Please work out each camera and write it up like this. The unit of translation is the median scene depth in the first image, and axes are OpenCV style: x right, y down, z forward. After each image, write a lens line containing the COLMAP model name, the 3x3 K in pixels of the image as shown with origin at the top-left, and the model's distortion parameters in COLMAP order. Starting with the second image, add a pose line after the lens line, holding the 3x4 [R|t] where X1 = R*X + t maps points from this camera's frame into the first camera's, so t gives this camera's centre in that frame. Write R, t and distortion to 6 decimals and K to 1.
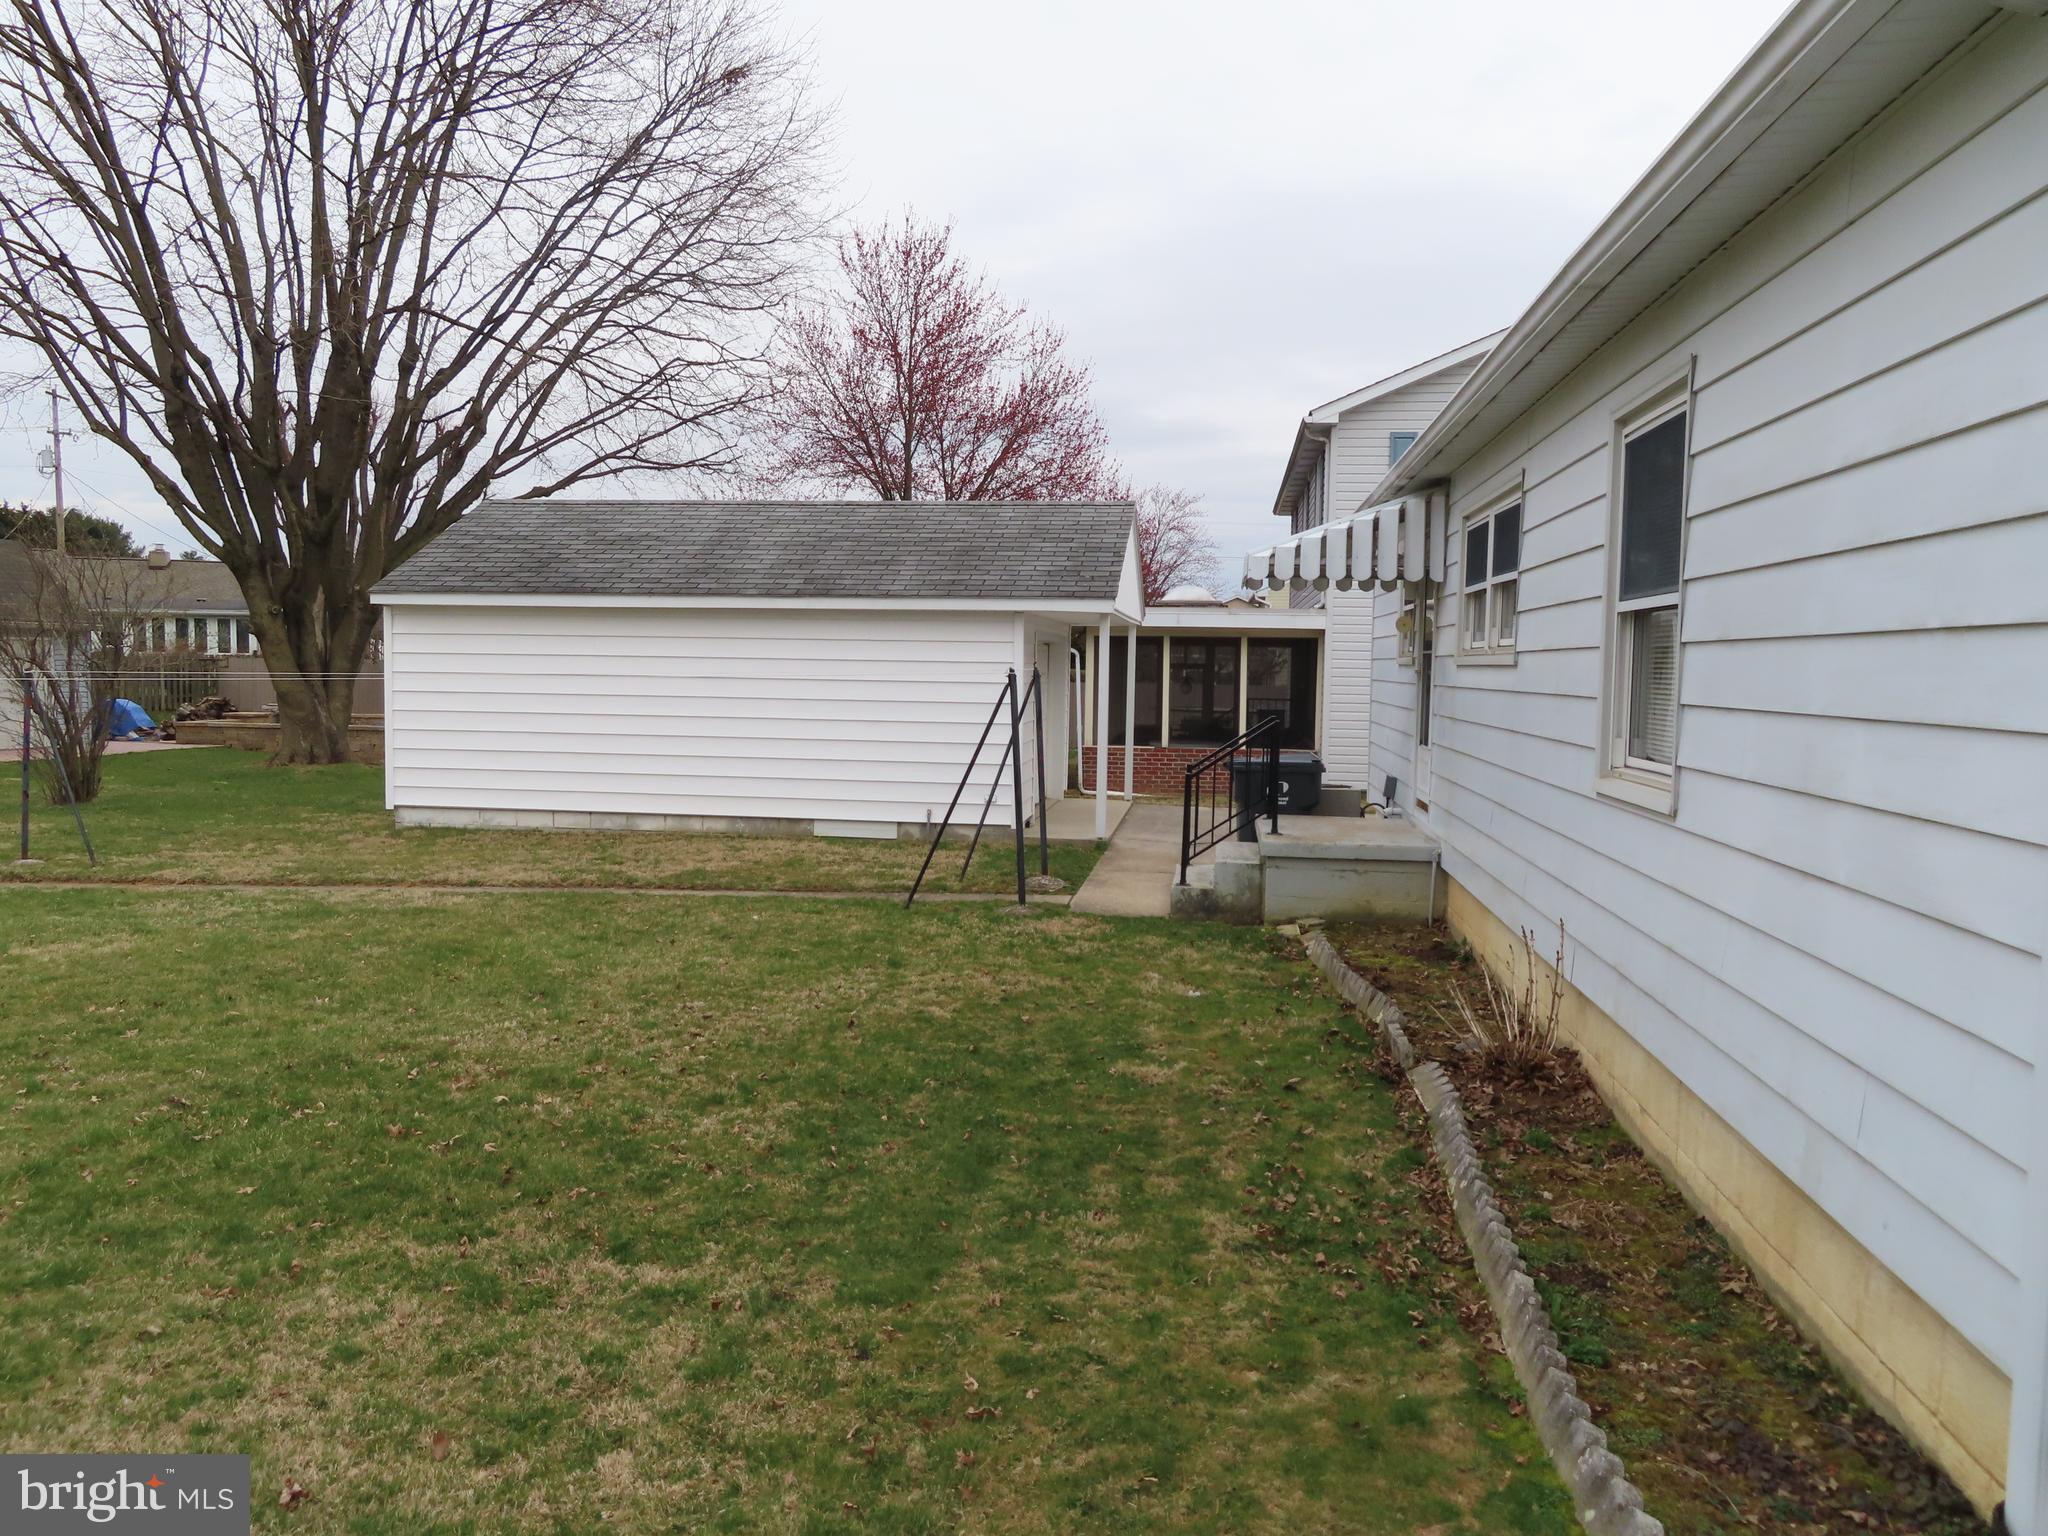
lens RADIAL K [[1463.2, 0, 1024.0], [0, 1463.2, 768.0], [0, 0, 1]] dist [-0.006477, -0.000606]
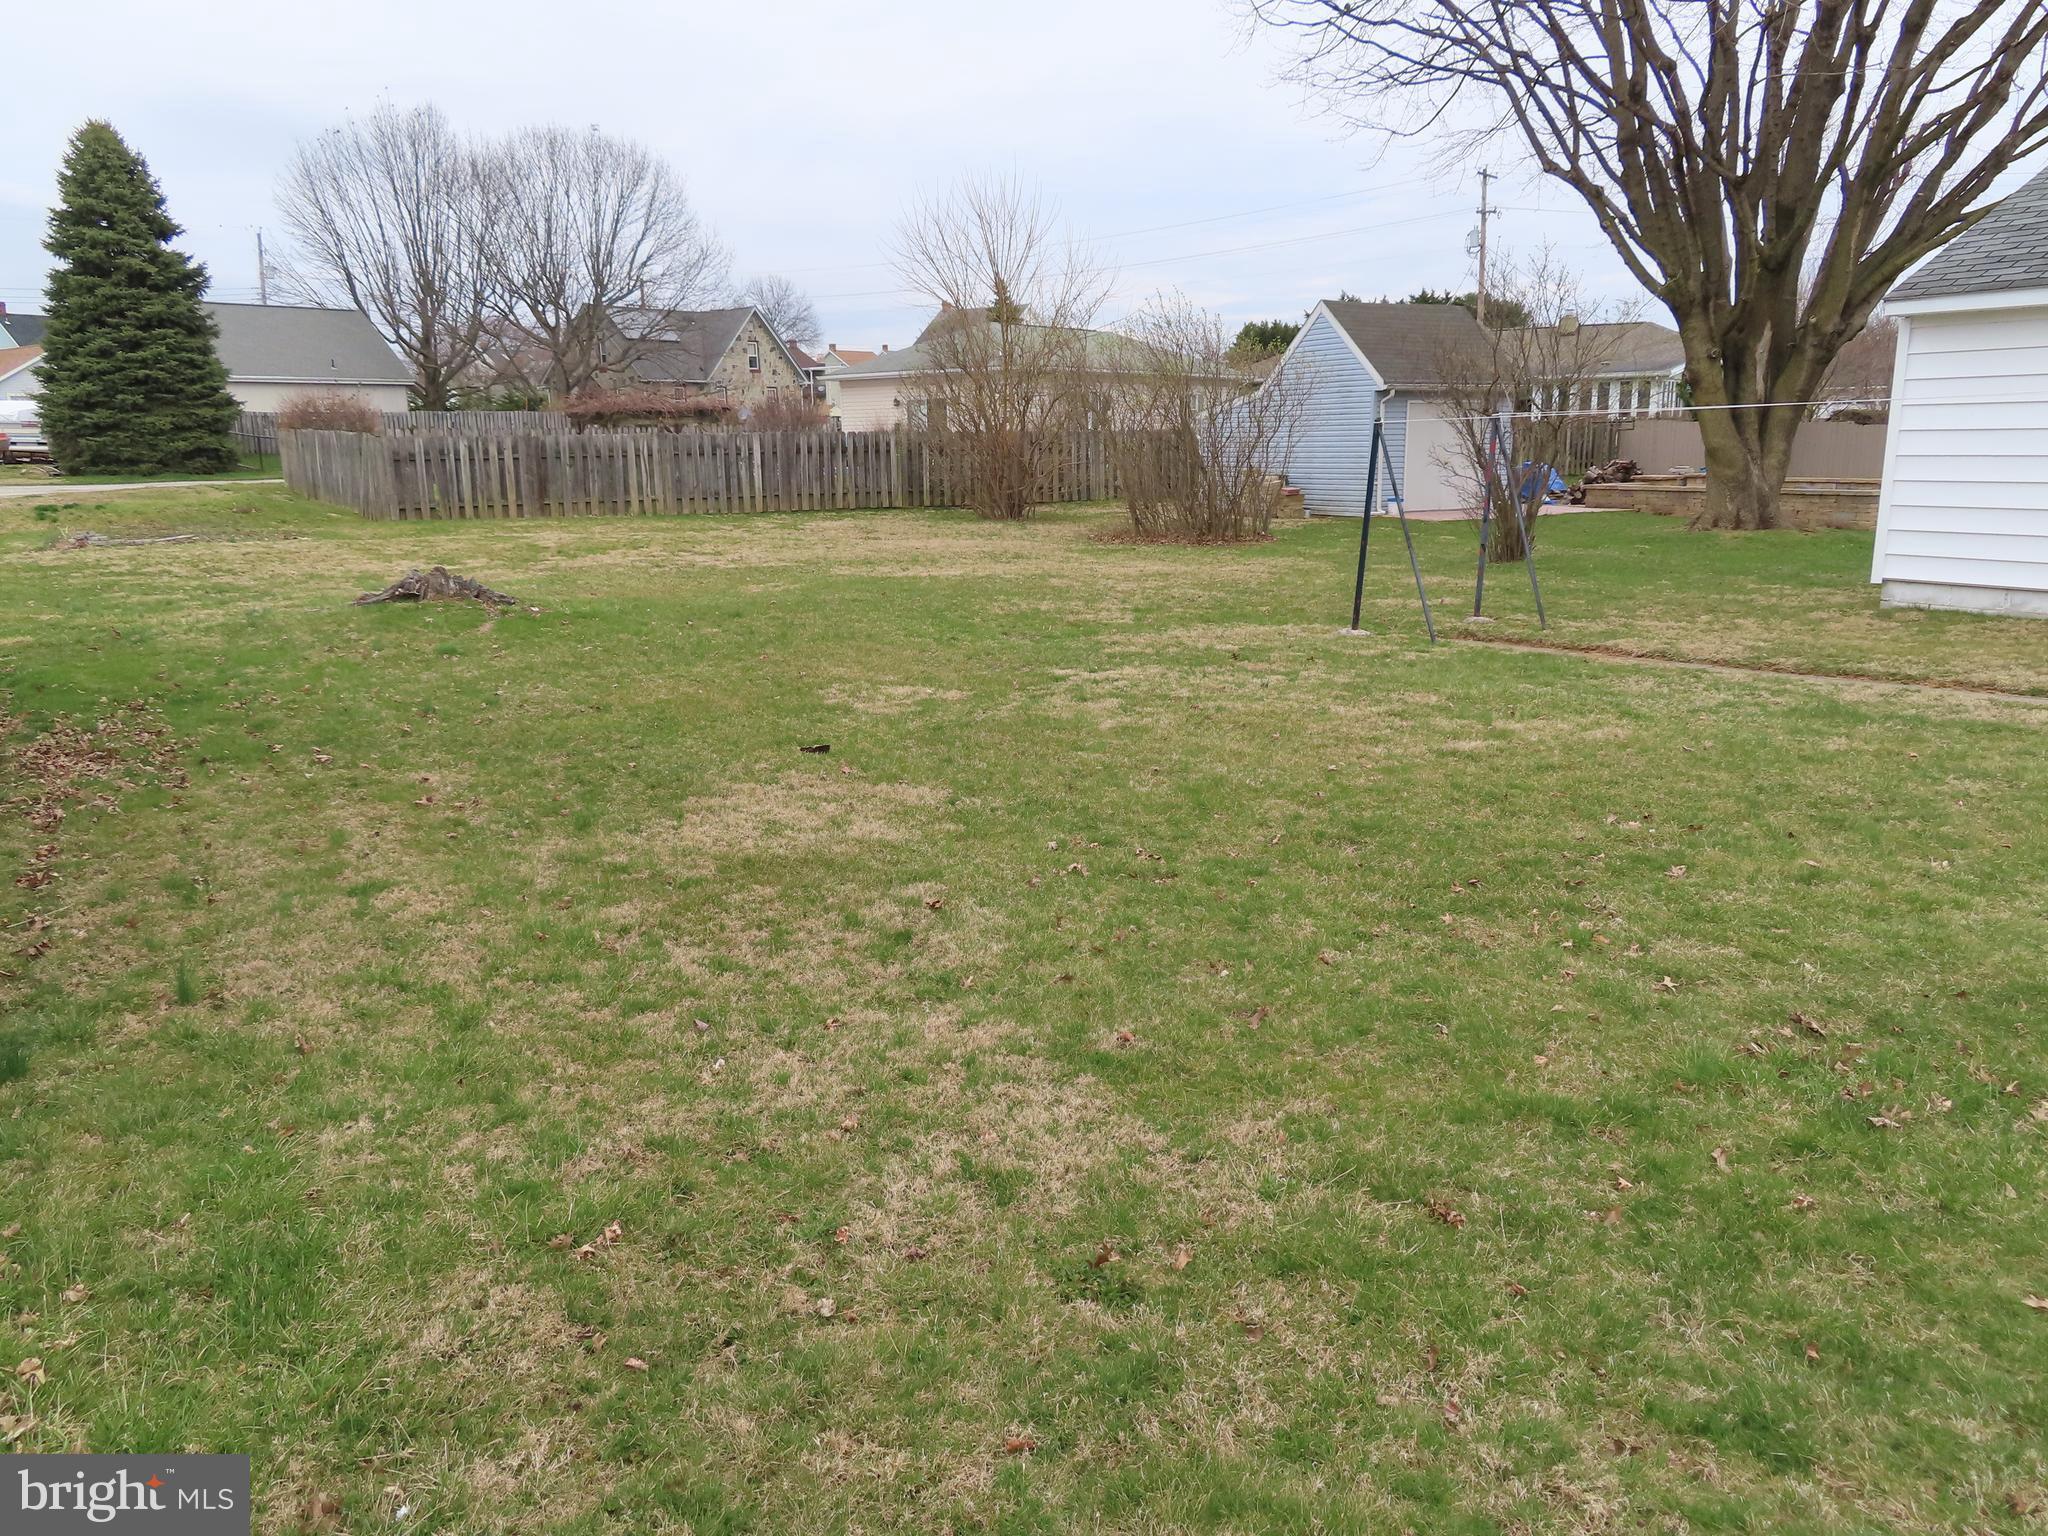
lens RADIAL K [[1463.2, 0, 1024.0], [0, 1463.2, 768.0], [0, 0, 1]] dist [-0.006477, -0.000606]
pose [[0.648495, 0.143050, -0.747657, -0.129471], [-0.027990, 0.986001, 0.164376, 0.009986], [0.760704, -0.085670, 0.643421, 0.131999]]
